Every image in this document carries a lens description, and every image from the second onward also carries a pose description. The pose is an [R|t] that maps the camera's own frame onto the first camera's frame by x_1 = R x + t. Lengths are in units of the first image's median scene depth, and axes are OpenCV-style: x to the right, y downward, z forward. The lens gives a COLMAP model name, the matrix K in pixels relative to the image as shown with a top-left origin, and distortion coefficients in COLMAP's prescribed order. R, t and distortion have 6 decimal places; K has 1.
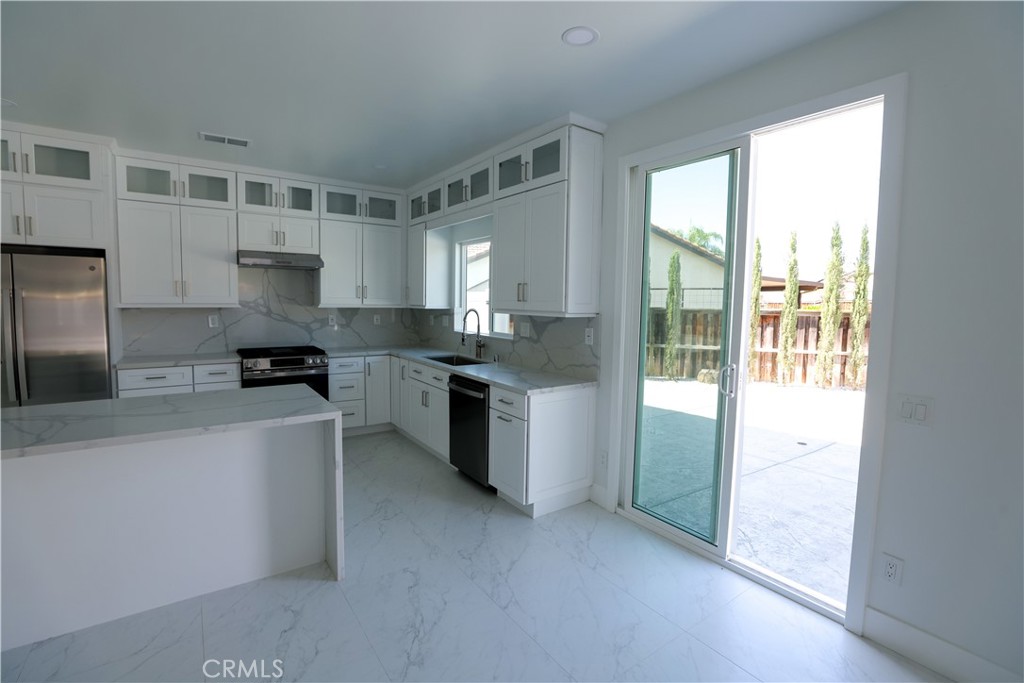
lens RADIAL K [[466.3, 0, 513.4], [0, 466.3, 334.1], [0, 0, 1]] dist [-0.035645, 0.004950]
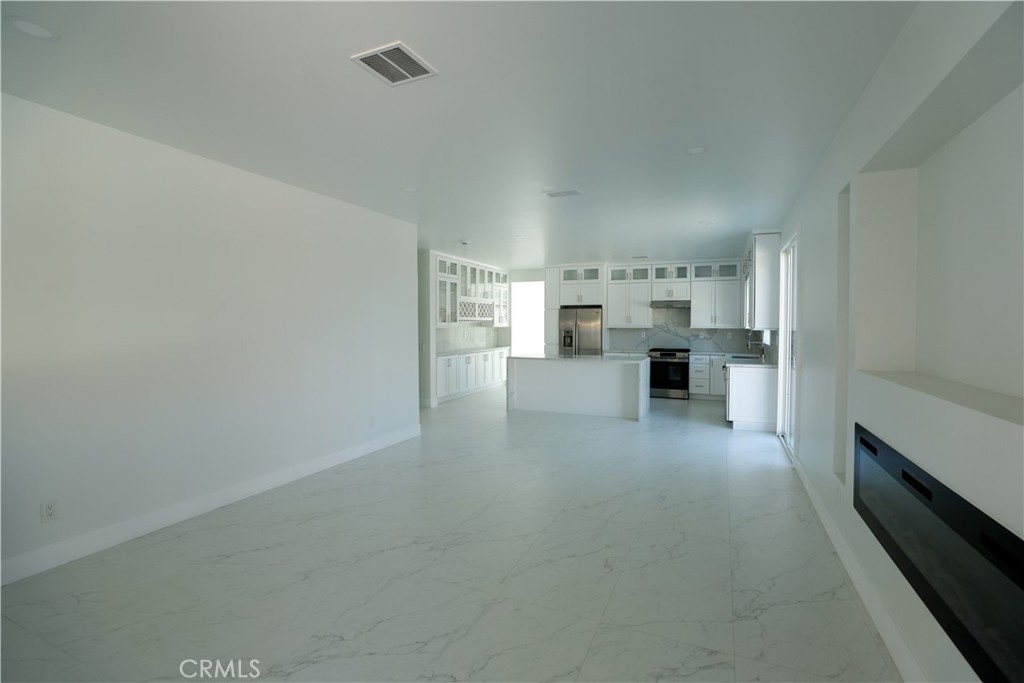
lens RADIAL K [[466.3, 0, 516.8], [0, 466.3, 333.0], [0, 0, 1]] dist [-0.035645, 0.004950]
pose [[0.508092, 0.000540, -0.861302, 0.919184], [-0.056490, 0.997868, -0.032698, 0.068972], [0.859448, 0.065269, 0.507039, -0.604723]]
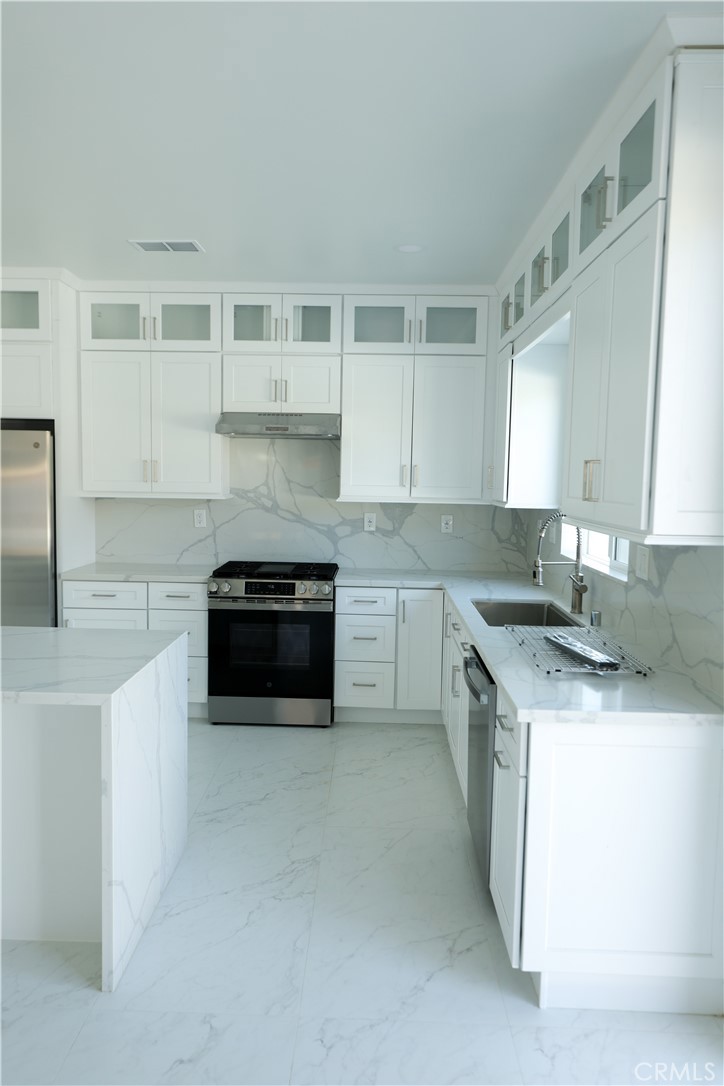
lens RADIAL K [[769.6, 0, 356.0], [0, 769.6, 542.4], [0, 0, 1]] dist [-0.002484, -0.002893]
pose [[0.799147, 0.051073, -0.598962, 0.221577], [-0.049087, 0.998601, 0.019656, -0.027035], [0.599128, 0.013693, 0.800536, 0.229784]]
